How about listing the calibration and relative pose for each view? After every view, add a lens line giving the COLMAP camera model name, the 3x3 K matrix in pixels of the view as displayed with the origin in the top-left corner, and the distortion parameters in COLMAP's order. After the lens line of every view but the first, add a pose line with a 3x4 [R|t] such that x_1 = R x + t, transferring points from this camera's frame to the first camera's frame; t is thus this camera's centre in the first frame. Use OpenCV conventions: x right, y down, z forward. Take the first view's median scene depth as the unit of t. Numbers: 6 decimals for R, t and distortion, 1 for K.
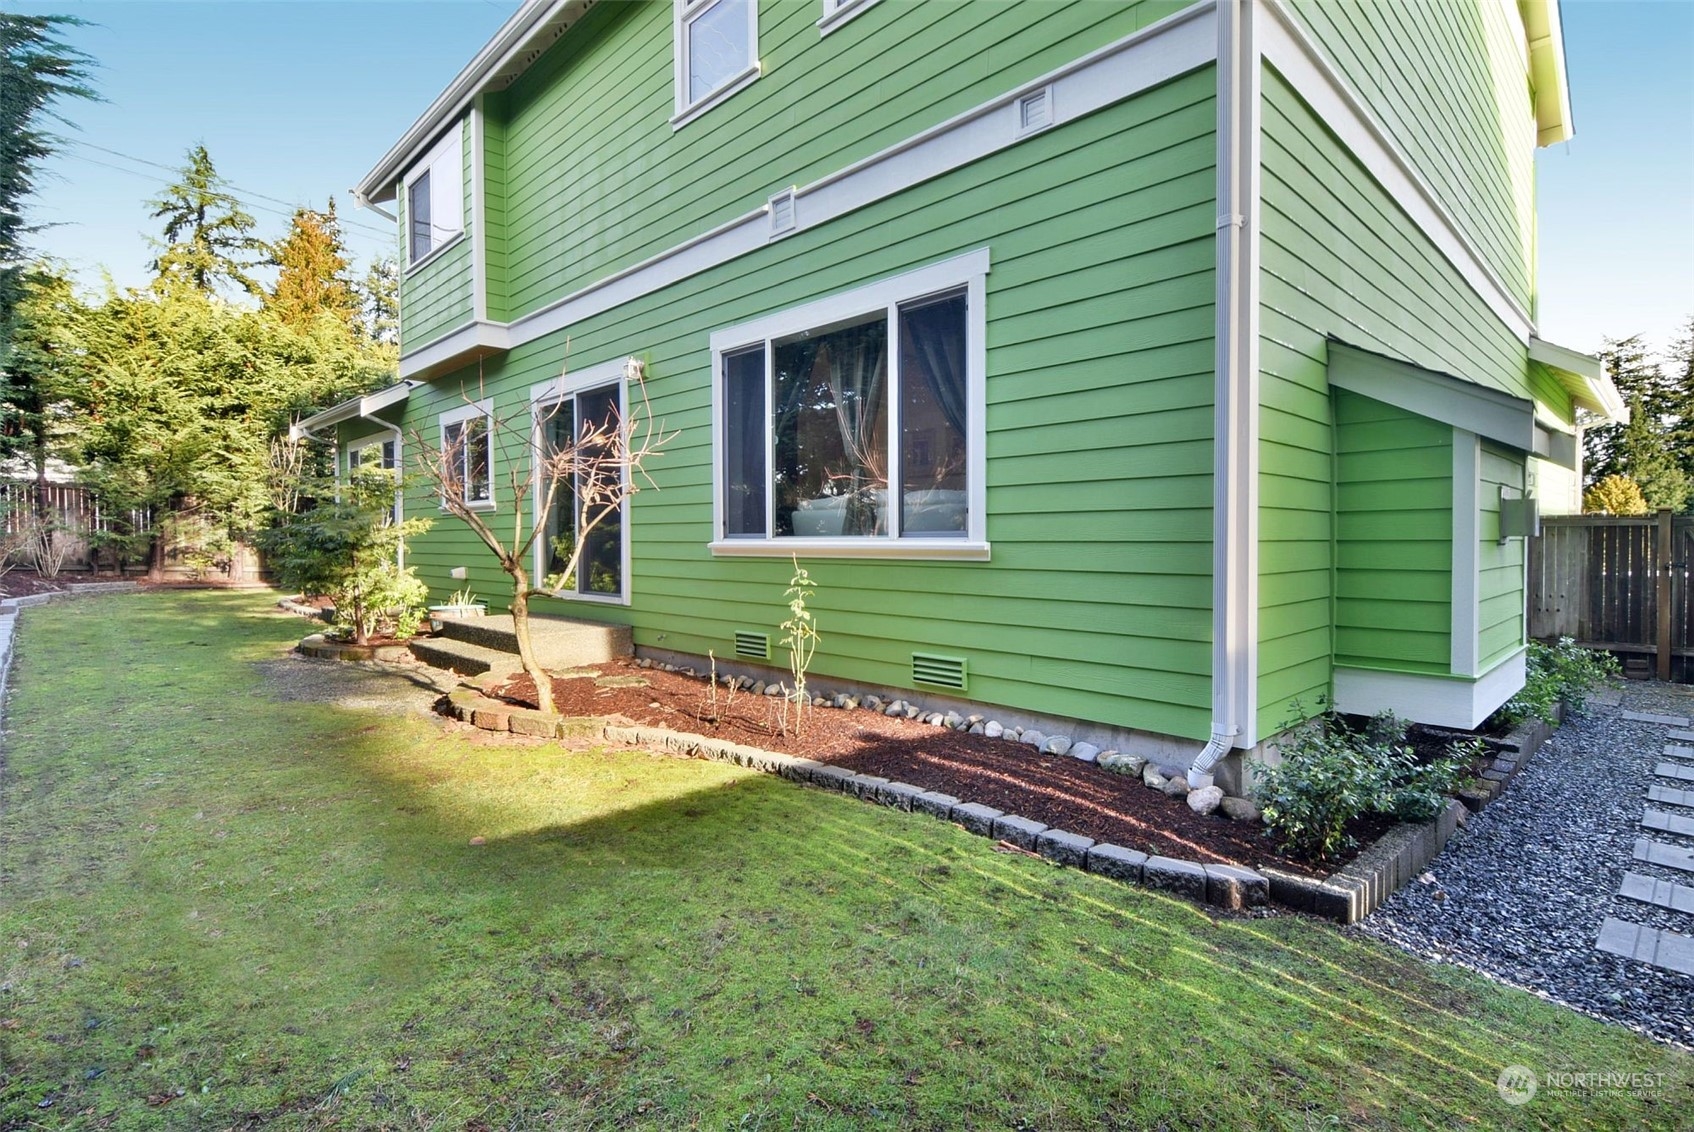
lens RADIAL K [[825.6, 0, 856.1], [0, 825.6, 558.9], [0, 0, 1]] dist [0.011482, -0.008264]
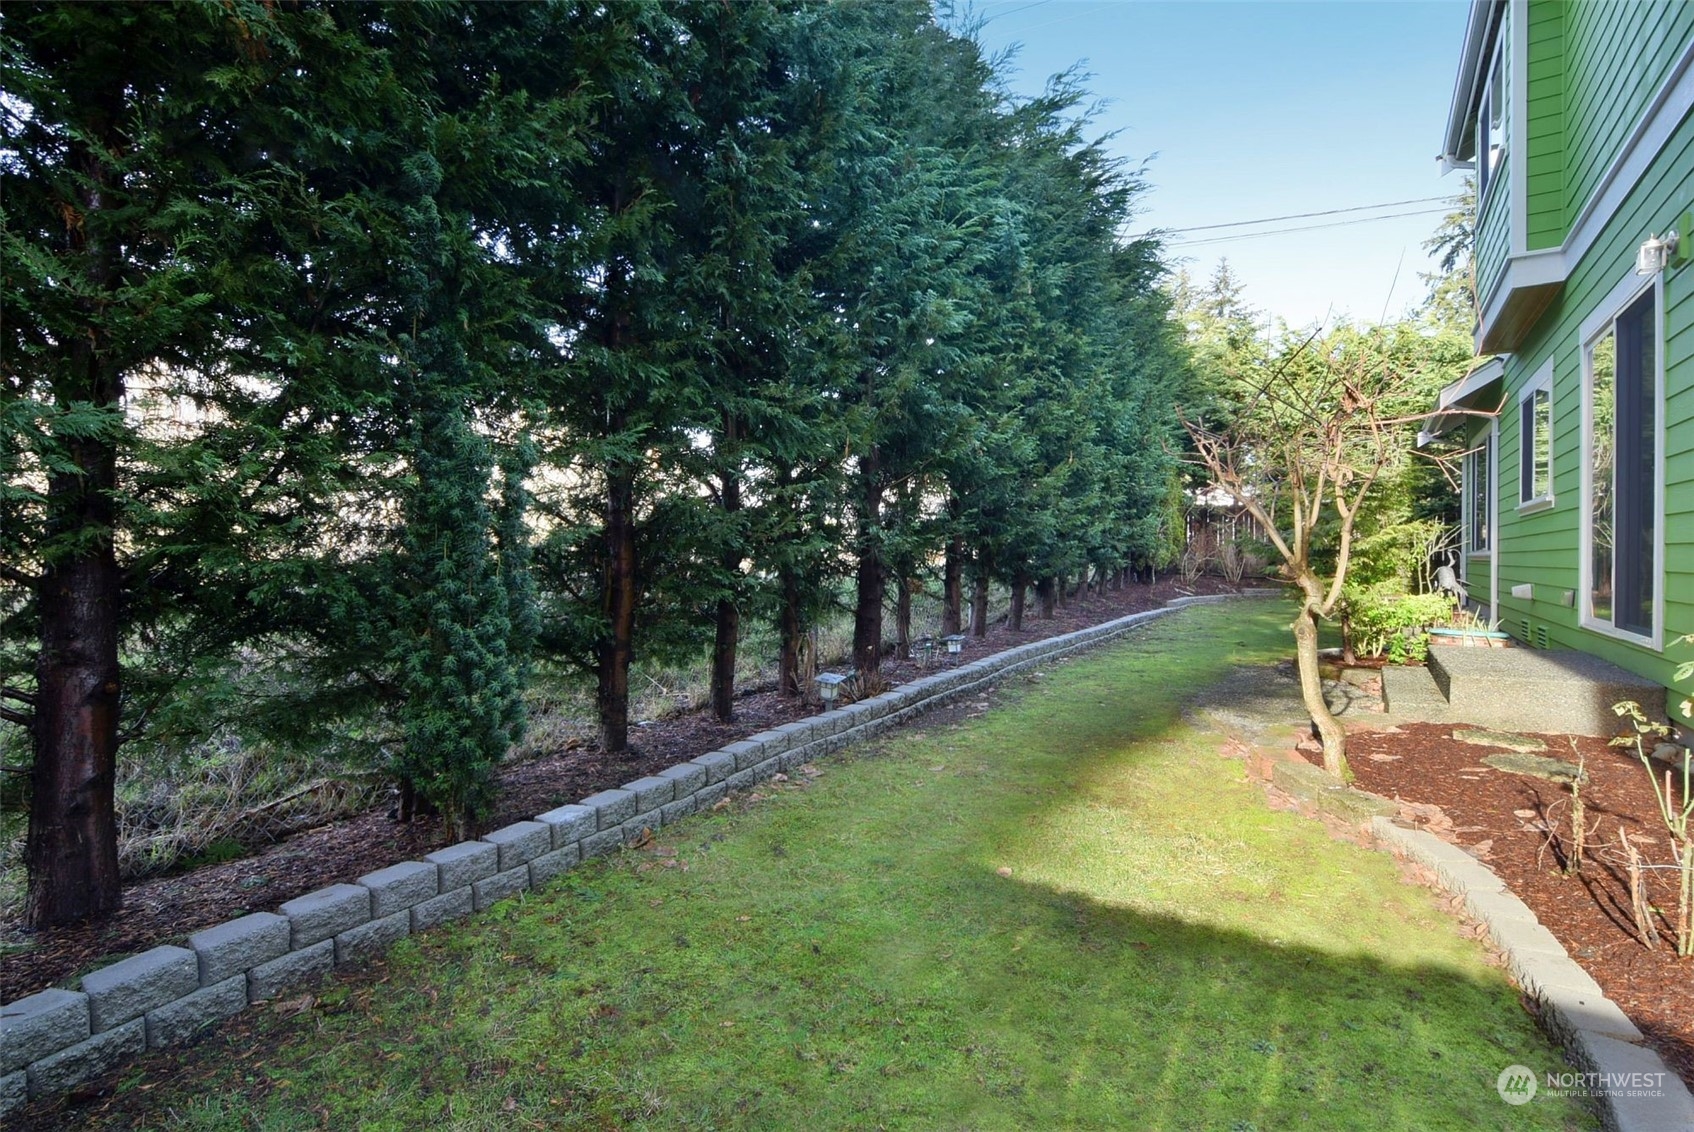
lens RADIAL K [[825.6, 0, 853.3], [0, 825.6, 561.5], [0, 0, 1]] dist [0.011482, -0.008264]
pose [[0.234939, 0.007610, -0.971980, 0.098819], [-0.025230, 0.999680, 0.001728, 0.003097], [0.971682, 0.024117, 0.235056, 0.171241]]
